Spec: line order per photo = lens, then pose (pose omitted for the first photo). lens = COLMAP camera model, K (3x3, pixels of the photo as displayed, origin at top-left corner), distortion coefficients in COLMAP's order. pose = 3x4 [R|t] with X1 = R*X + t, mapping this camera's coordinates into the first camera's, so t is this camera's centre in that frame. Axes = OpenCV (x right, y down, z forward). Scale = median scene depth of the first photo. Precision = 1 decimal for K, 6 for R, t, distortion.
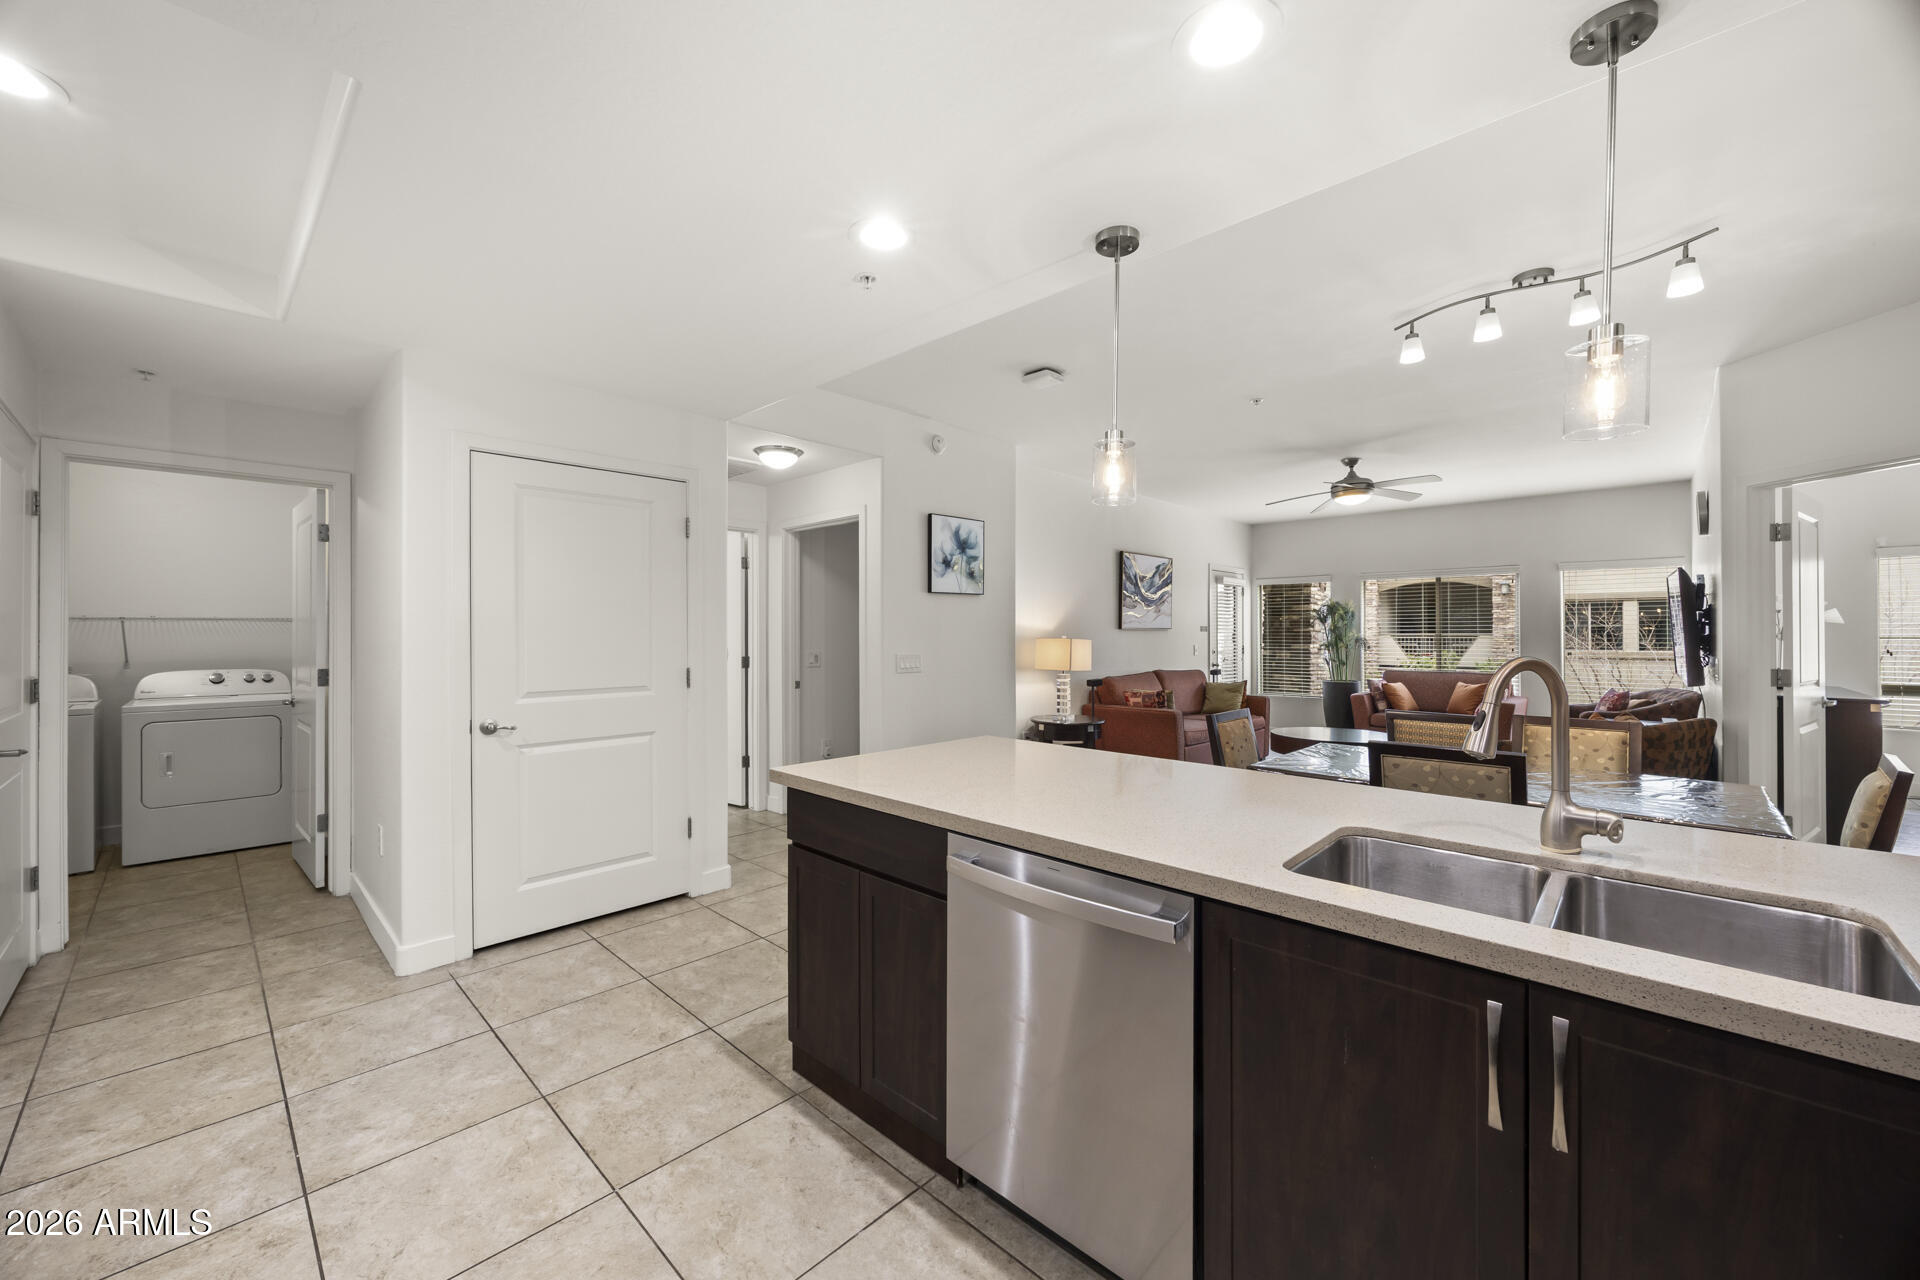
lens RADIAL K [[738.8, 0, 966.2], [0, 738.8, 632.7], [0, 0, 1]] dist [-0.004965, 0.000573]
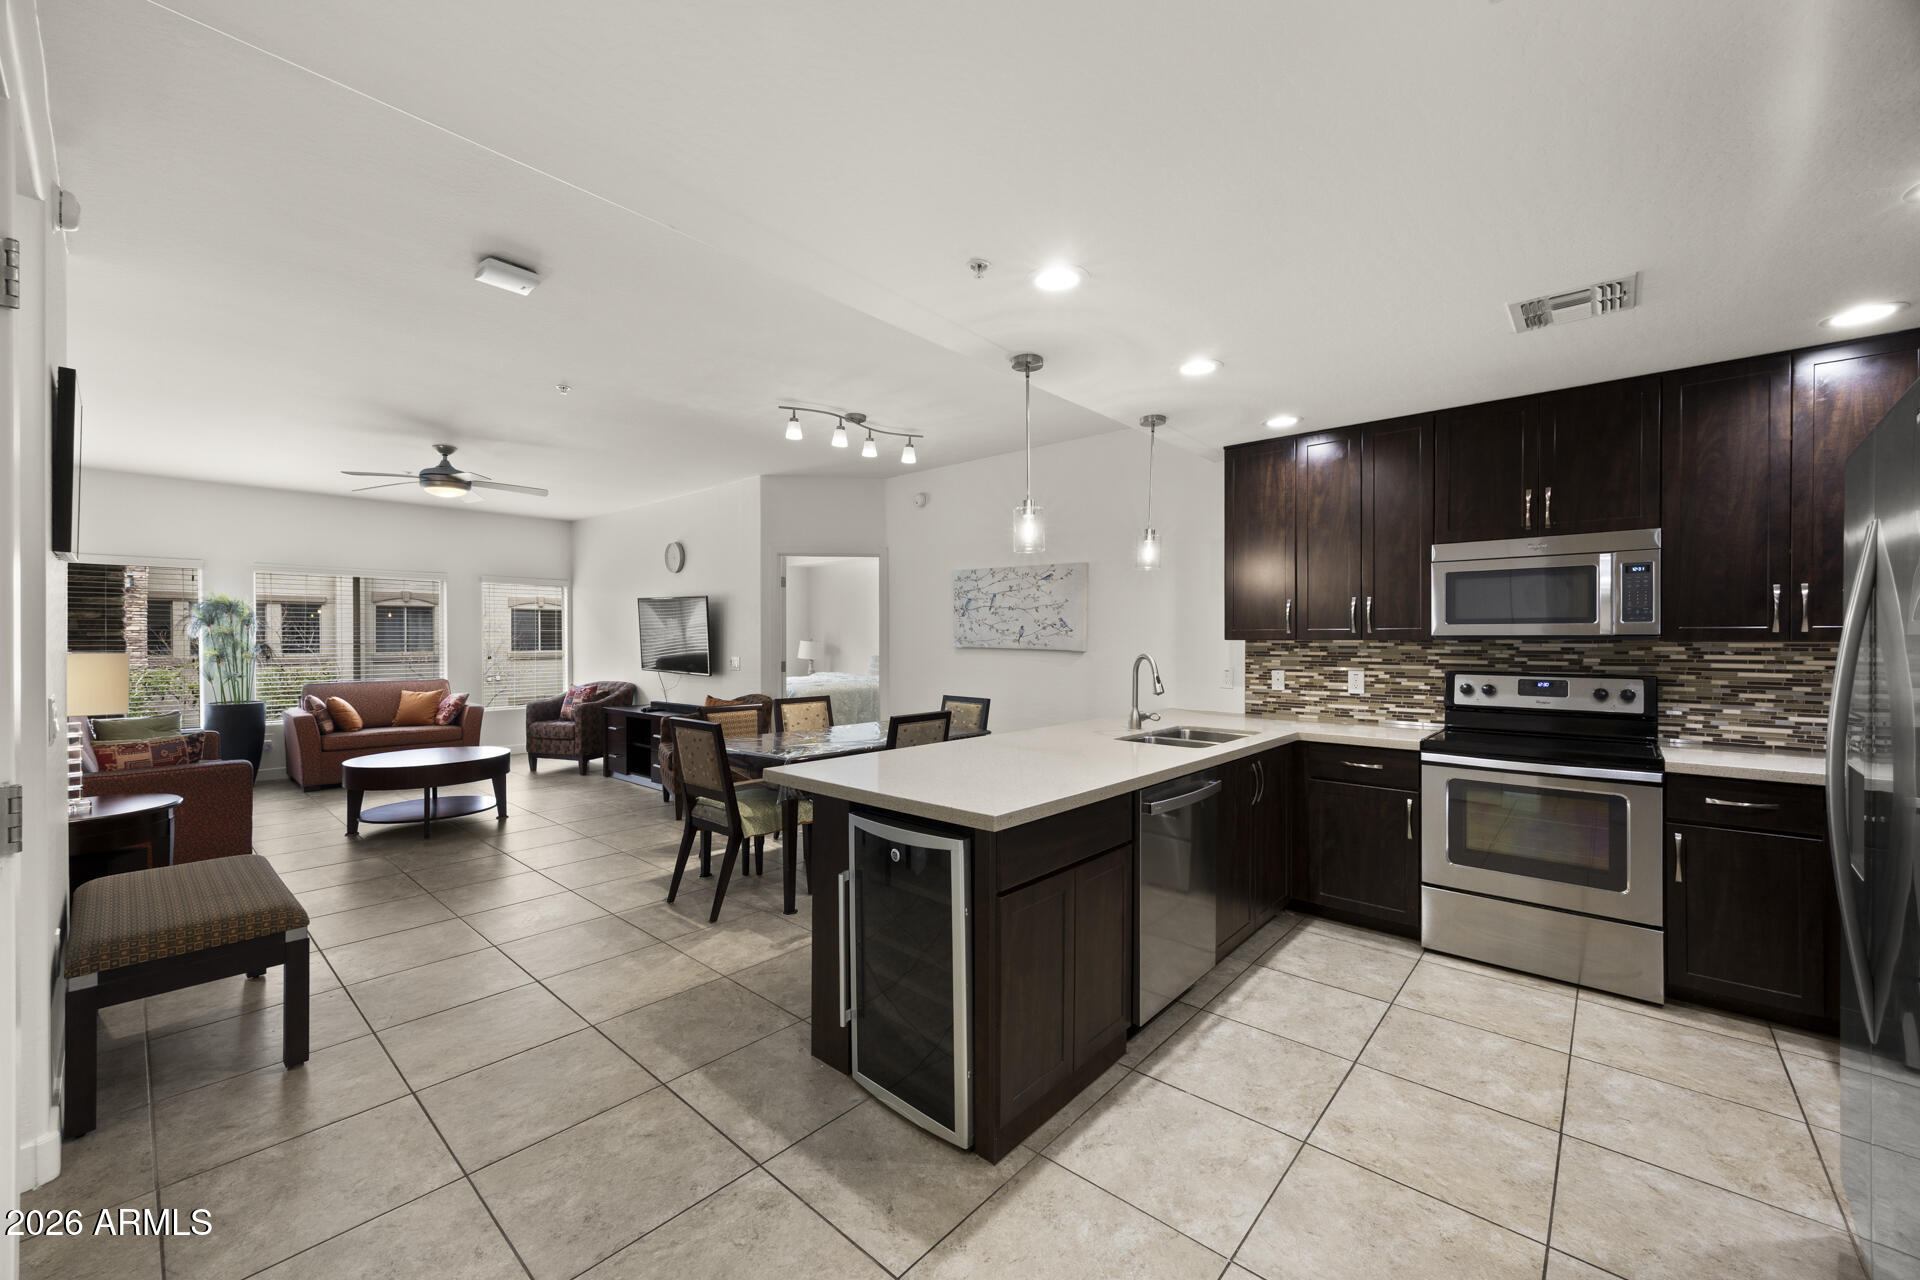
lens RADIAL K [[738.8, 0, 966.1], [0, 738.8, 637.3], [0, 0, 1]] dist [-0.004965, 0.000573]
pose [[-0.036737, -0.001589, 0.999324, -0.324738], [-0.001522, 0.999998, 0.001534, -0.004303], [-0.999324, -0.001464, -0.036739, 0.321127]]
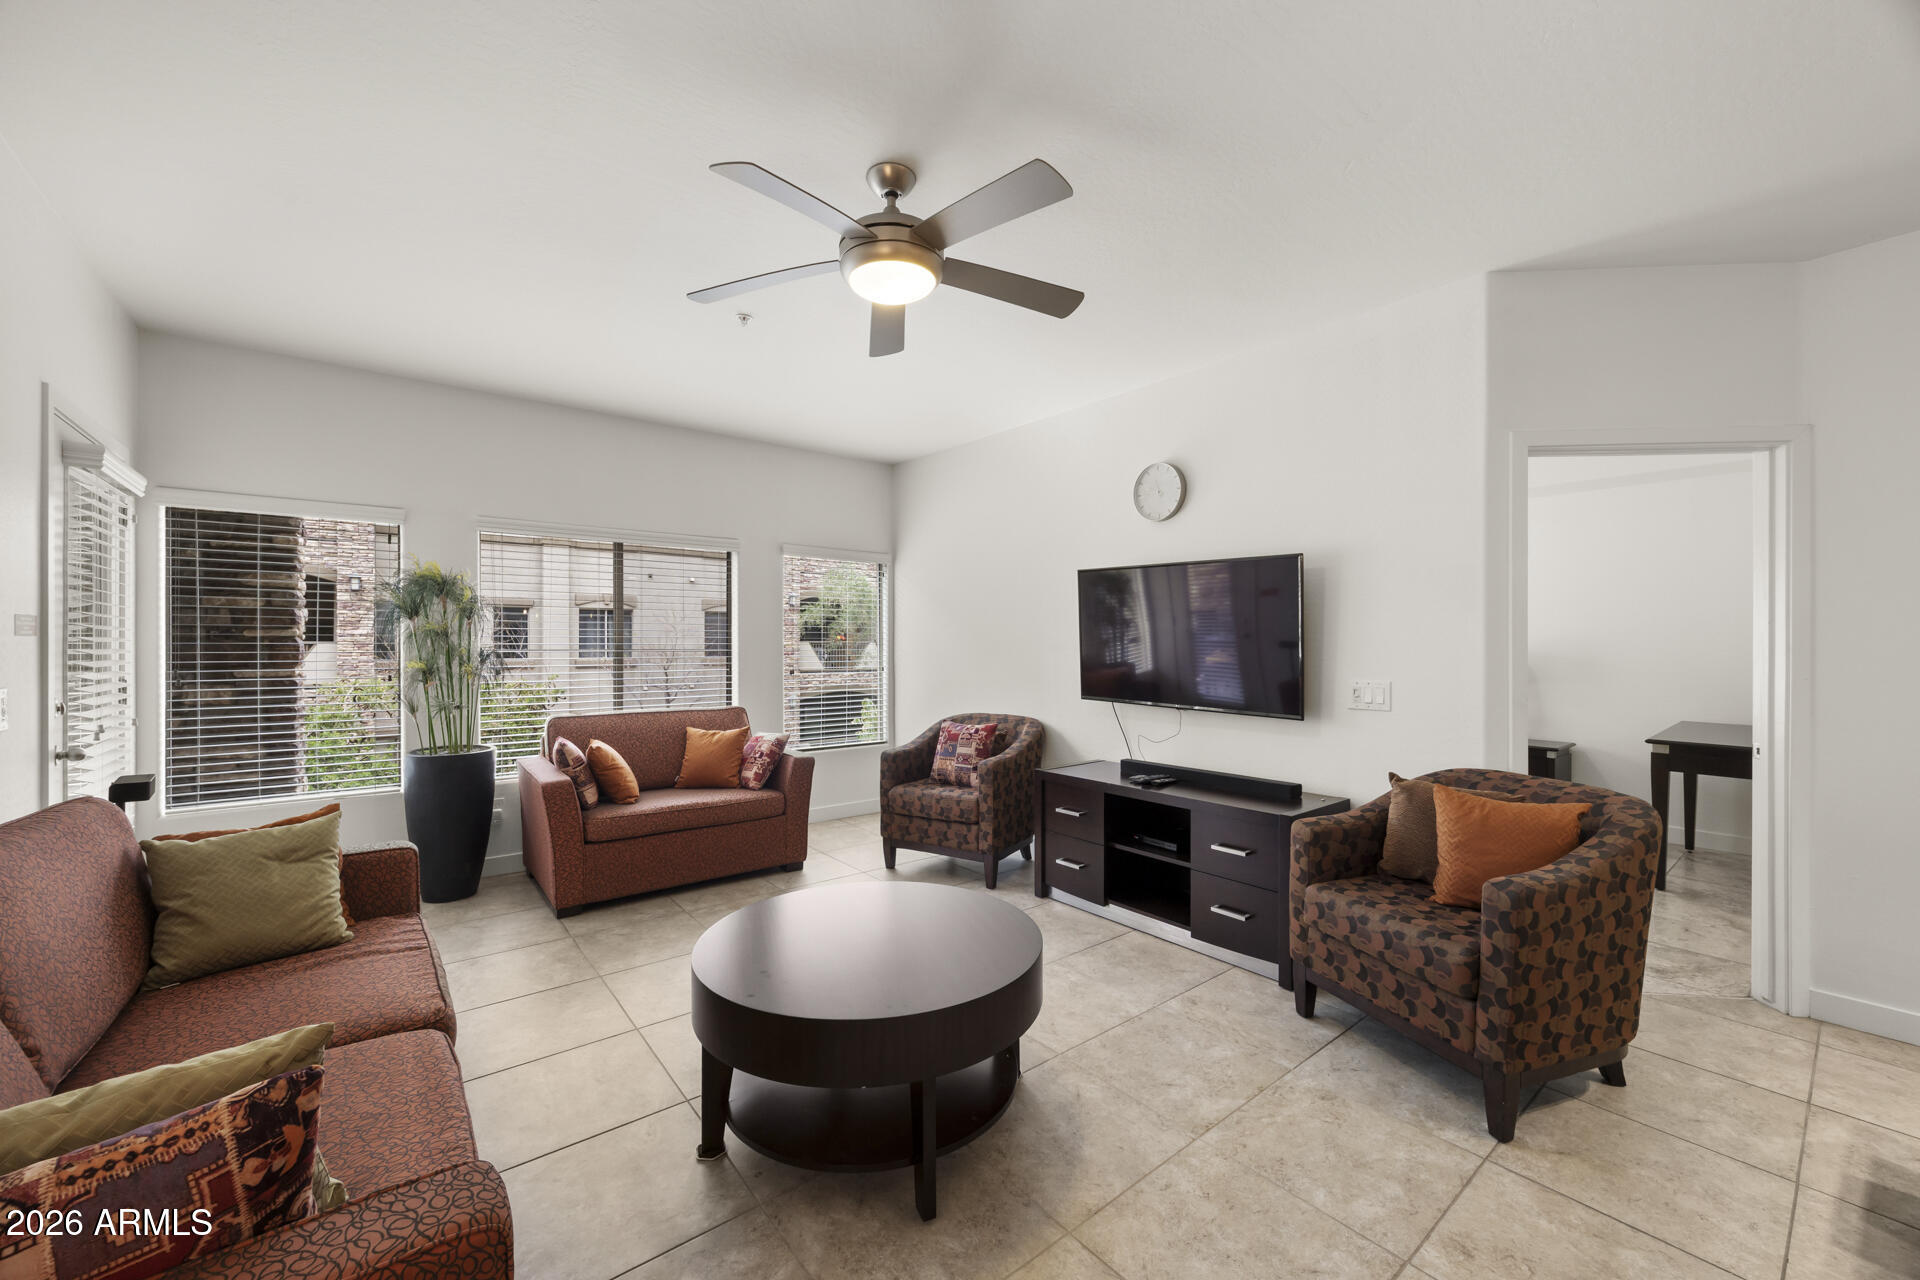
lens RADIAL K [[738.8, 0, 959.1], [0, 738.8, 640.5], [0, 0, 1]] dist [-0.004965, 0.000573]
pose [[0.142804, 0.001517, 0.989750, 0.130089], [-0.003270, 0.999994, -0.001061, -0.000827], [-0.989746, -0.003085, 0.142808, 0.739560]]
